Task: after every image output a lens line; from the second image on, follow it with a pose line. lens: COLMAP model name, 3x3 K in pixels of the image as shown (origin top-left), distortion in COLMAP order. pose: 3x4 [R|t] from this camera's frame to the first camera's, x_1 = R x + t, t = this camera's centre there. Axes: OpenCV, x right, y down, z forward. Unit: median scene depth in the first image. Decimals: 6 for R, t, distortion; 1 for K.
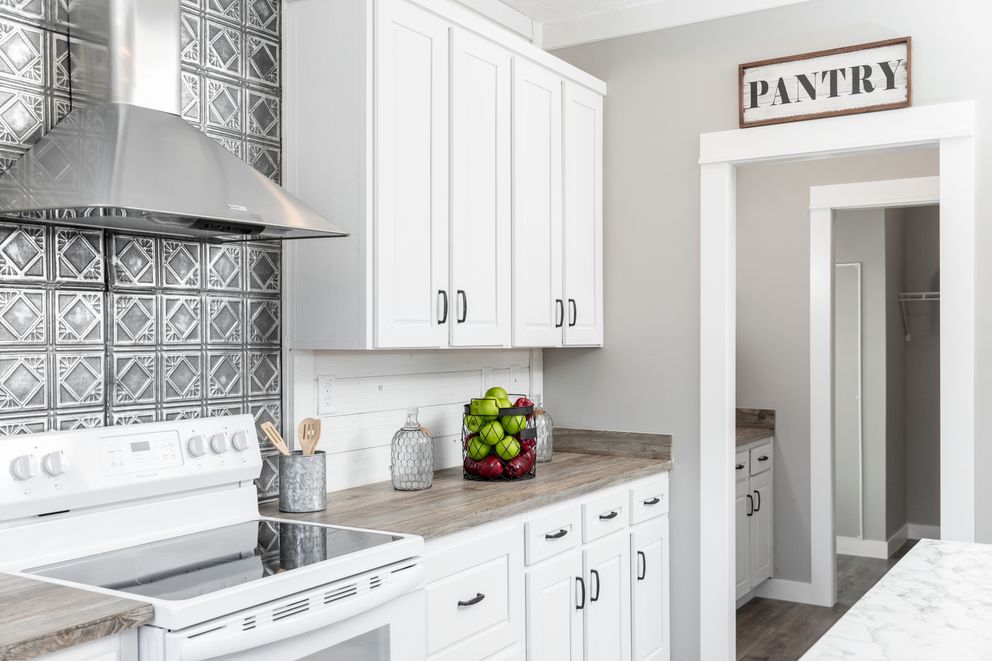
lens RADIAL K [[1008.3, 0, 496.0], [0, 1008.3, 330.5], [0, 0, 1]] dist [0.022965, 0.006094]
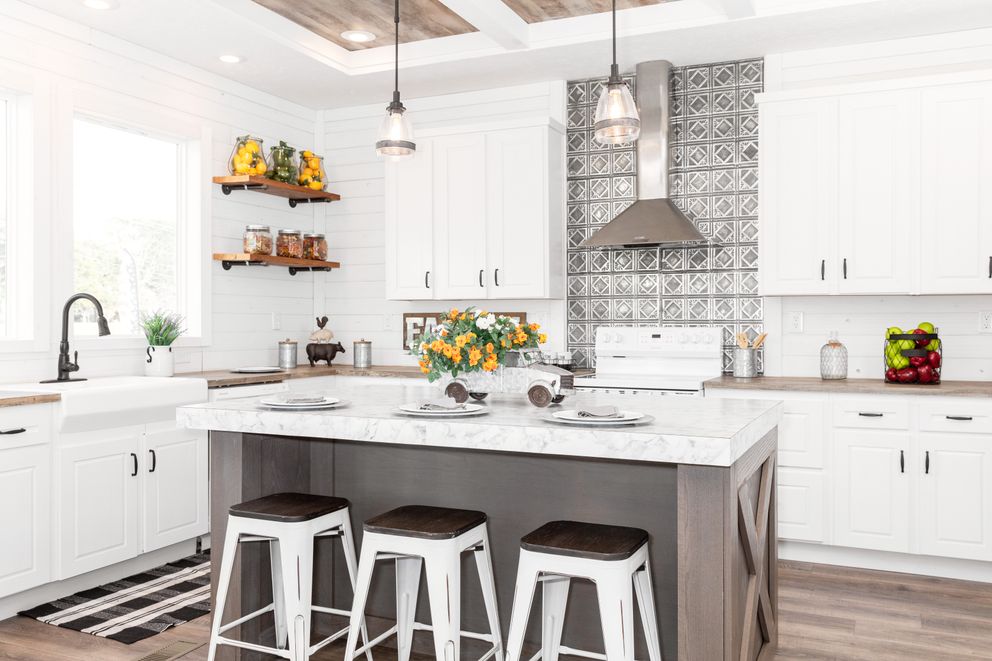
lens RADIAL K [[852.6, 0, 496.0], [0, 852.6, 330.5], [0, 0, 1]] dist [-0.008670, 0.004151]
pose [[0.123815, 0.014214, -0.992204, 1.496209], [0.005464, 0.999872, 0.015006, 0.061471], [0.992290, -0.007279, 0.123721, 0.324913]]
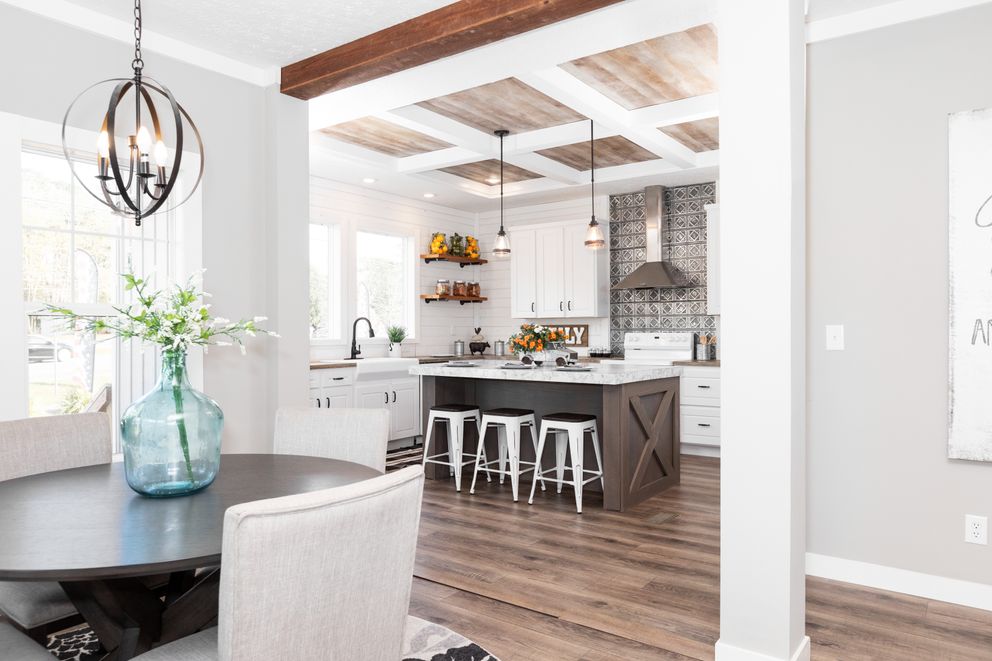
lens RADIAL K [[668.4, 0, 496.0], [0, 668.4, 330.5], [0, 0, 1]] dist [0.002320, 0.000198]
pose [[-0.074467, 0.003156, -0.997218, 2.364736], [0.010643, 0.999941, 0.002370, 0.063135], [0.997167, -0.010437, -0.074497, 0.468793]]
